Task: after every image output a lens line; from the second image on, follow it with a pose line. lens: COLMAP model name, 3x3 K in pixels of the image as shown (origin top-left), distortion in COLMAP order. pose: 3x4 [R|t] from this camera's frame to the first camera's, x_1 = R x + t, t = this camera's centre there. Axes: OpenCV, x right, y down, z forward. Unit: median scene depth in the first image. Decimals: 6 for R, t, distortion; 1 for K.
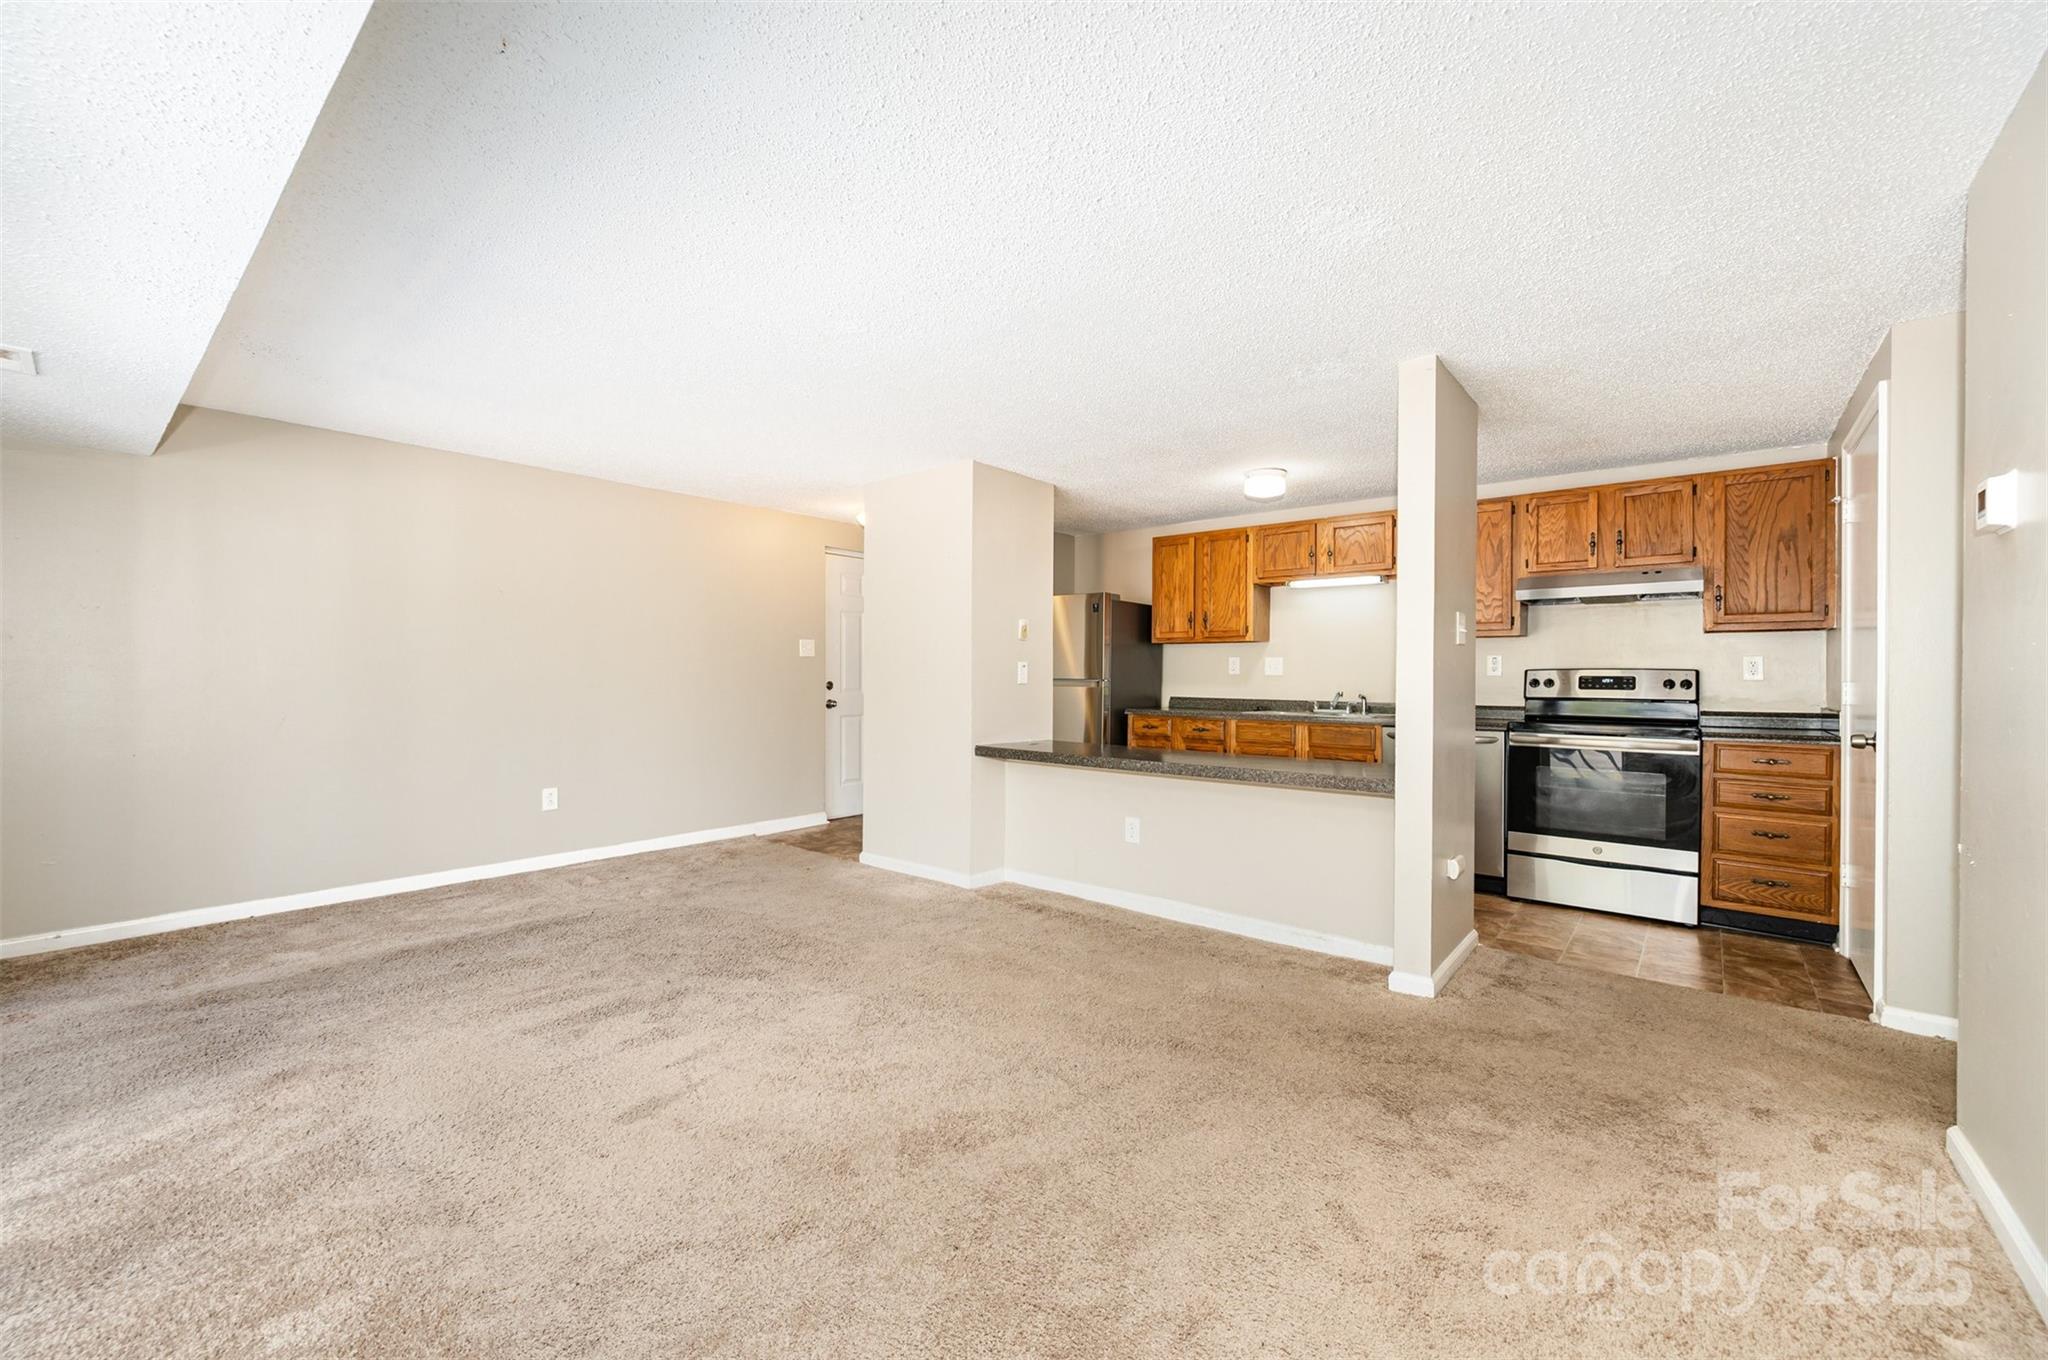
lens RADIAL K [[809.5, 0, 1021.7], [0, 809.5, 677.8], [0, 0, 1]] dist [-0.002437, 0.000545]
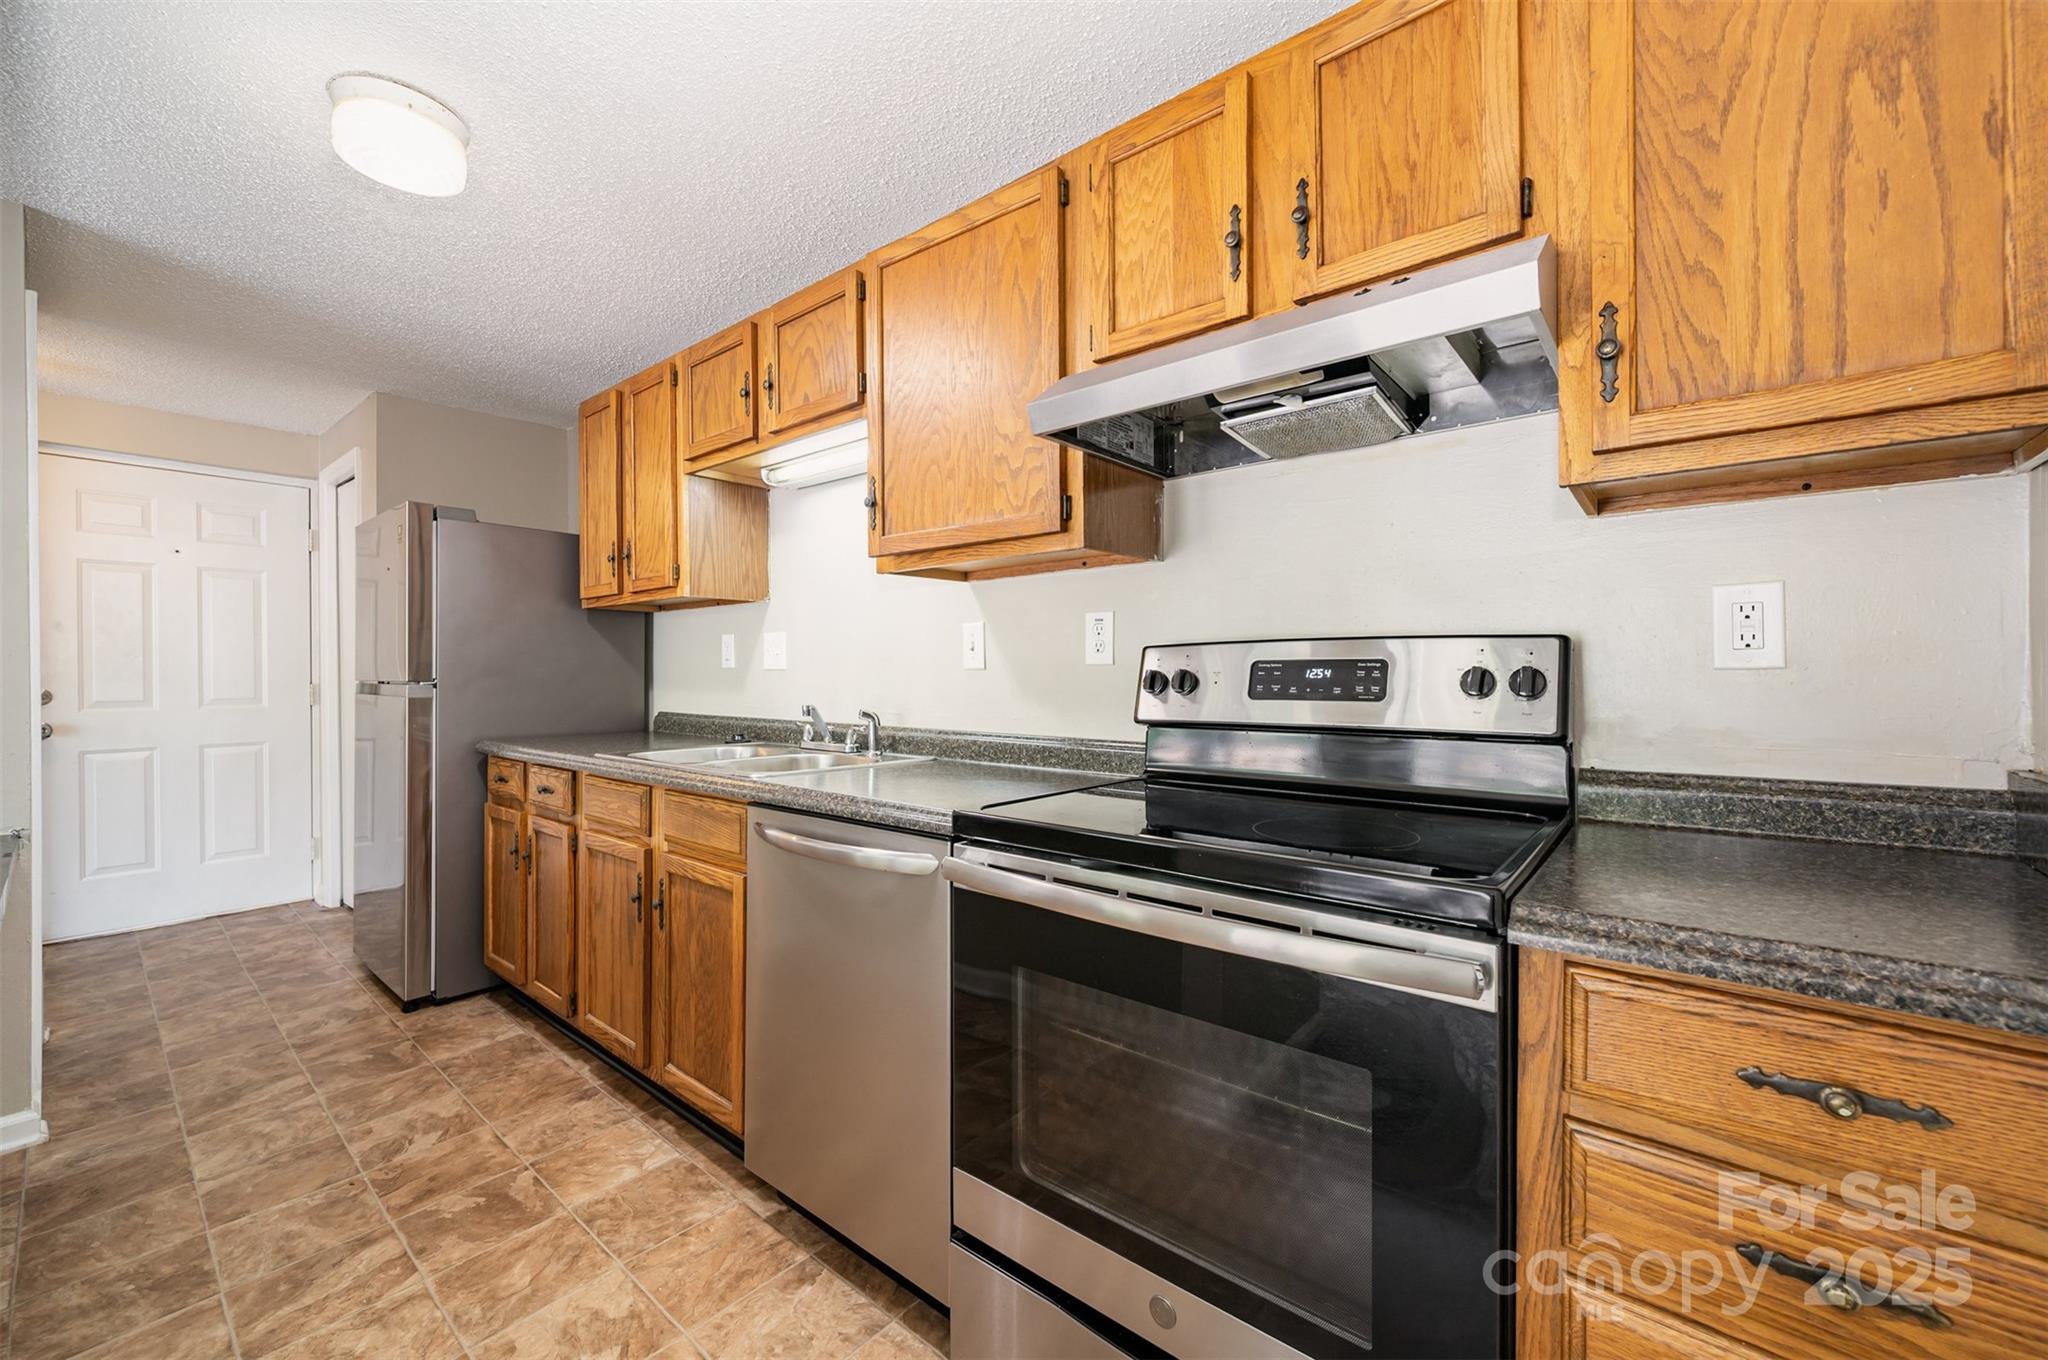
lens RADIAL K [[809.5, 0, 1022.7], [0, 809.5, 677.2], [0, 0, 1]] dist [-0.002437, 0.000545]
pose [[0.999933, -0.011249, -0.002650, 0.624710], [0.011257, 0.999932, 0.003031, 0.002794], [0.002616, -0.003061, 0.999992, 0.686172]]
